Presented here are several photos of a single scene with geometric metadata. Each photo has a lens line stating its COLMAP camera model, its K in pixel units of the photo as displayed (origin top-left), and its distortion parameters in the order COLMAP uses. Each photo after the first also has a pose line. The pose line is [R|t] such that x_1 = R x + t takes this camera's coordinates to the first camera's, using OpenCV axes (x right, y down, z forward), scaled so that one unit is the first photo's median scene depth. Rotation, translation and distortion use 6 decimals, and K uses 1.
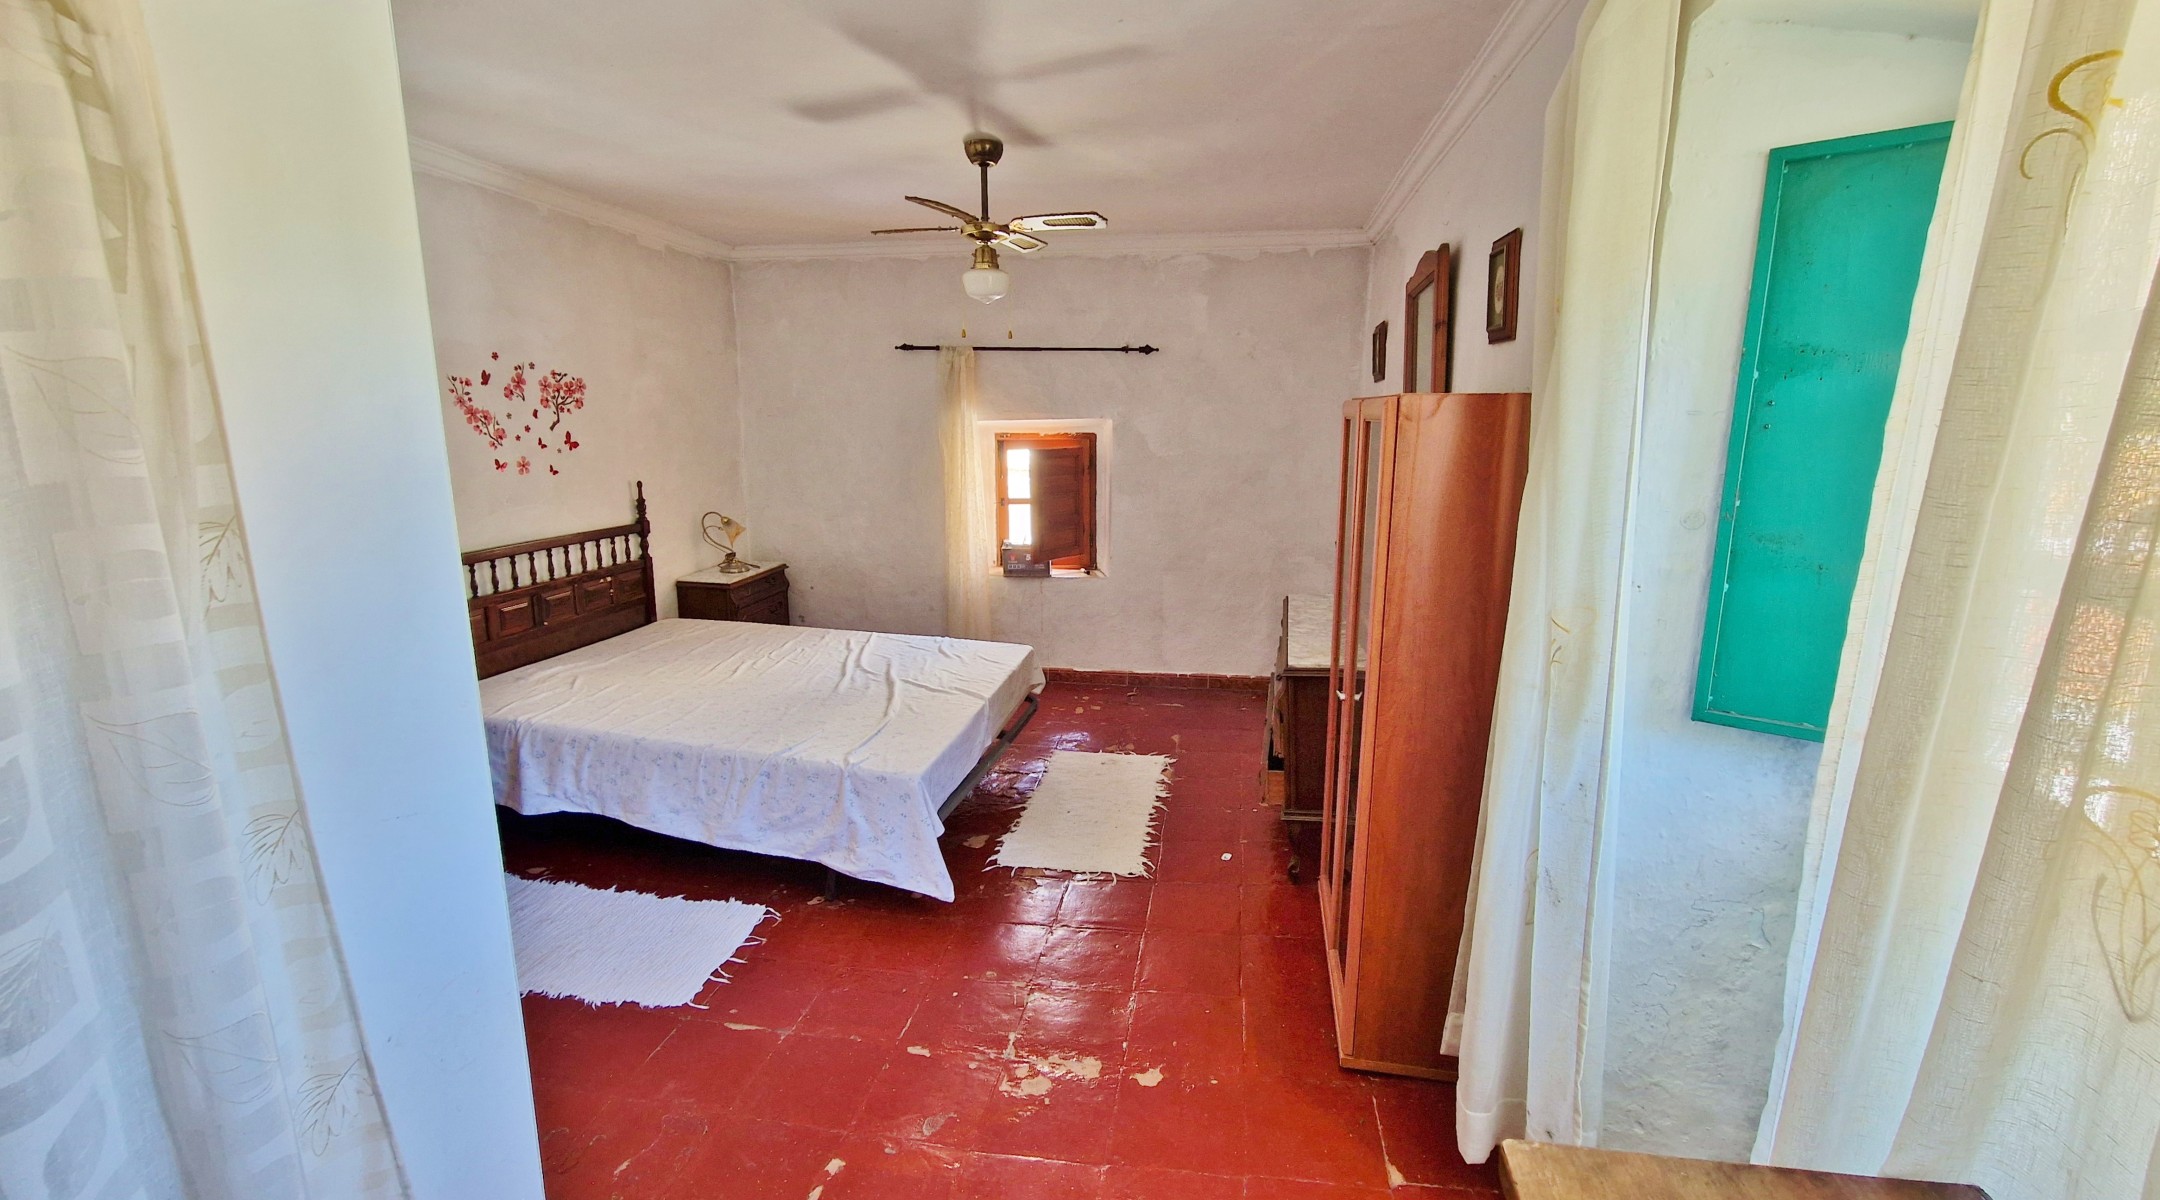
lens RADIAL K [[860.7, 0, 1080.0], [0, 860.7, 600.0], [0, 0, 1]] dist [0.000304, -0.000002]
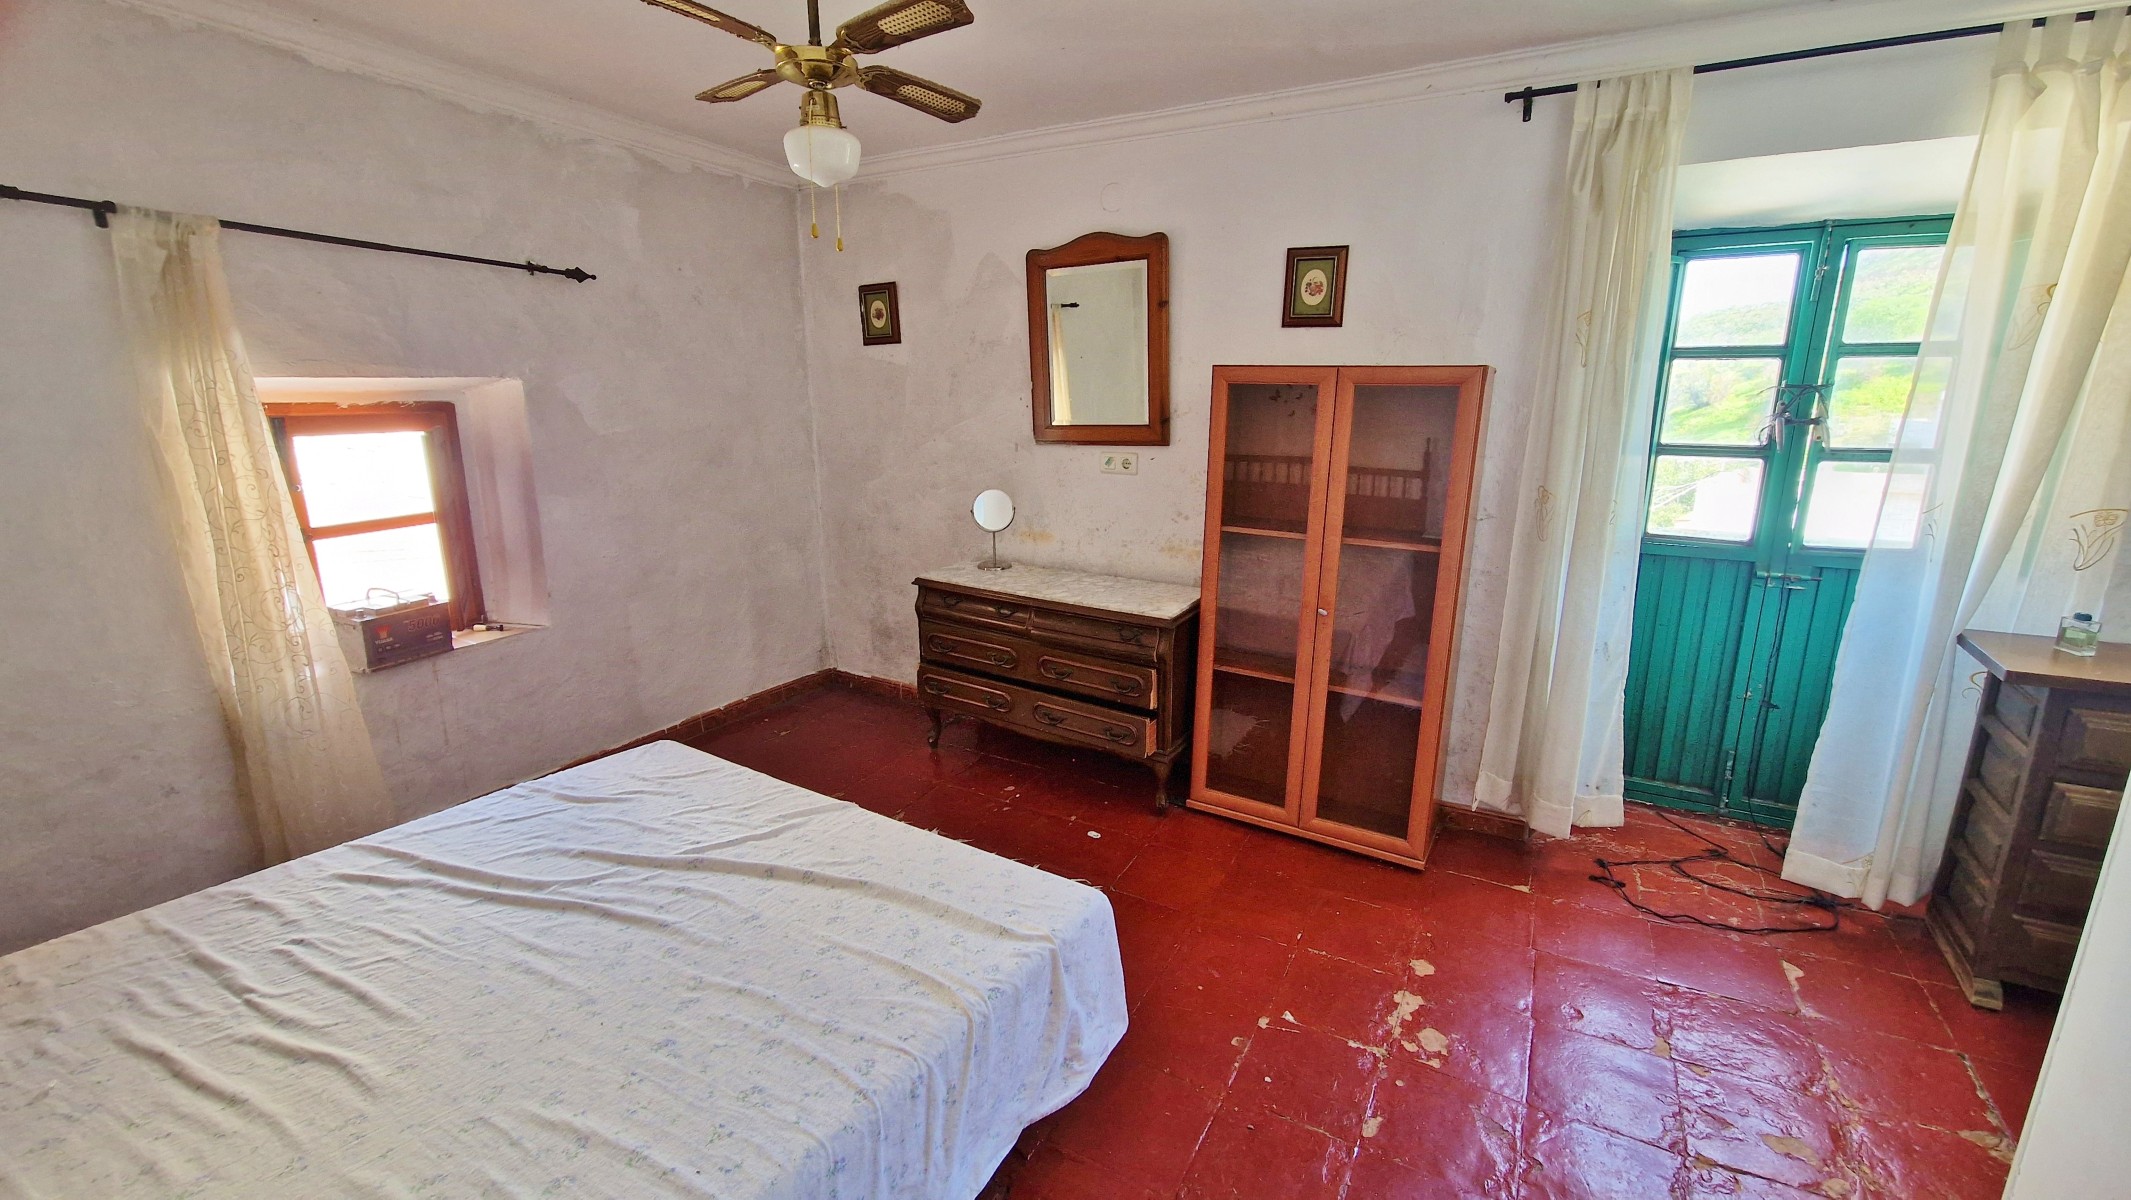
lens RADIAL K [[856.6, 0, 1065.5], [0, 856.6, 600.0], [0, 0, 1]] dist [-0.002250, -0.000211]
pose [[0.345629, -0.214439, 0.913541, -0.504357], [0.189821, 0.969389, 0.155732, -0.086702], [-0.918972, 0.119583, 0.375754, 0.482354]]
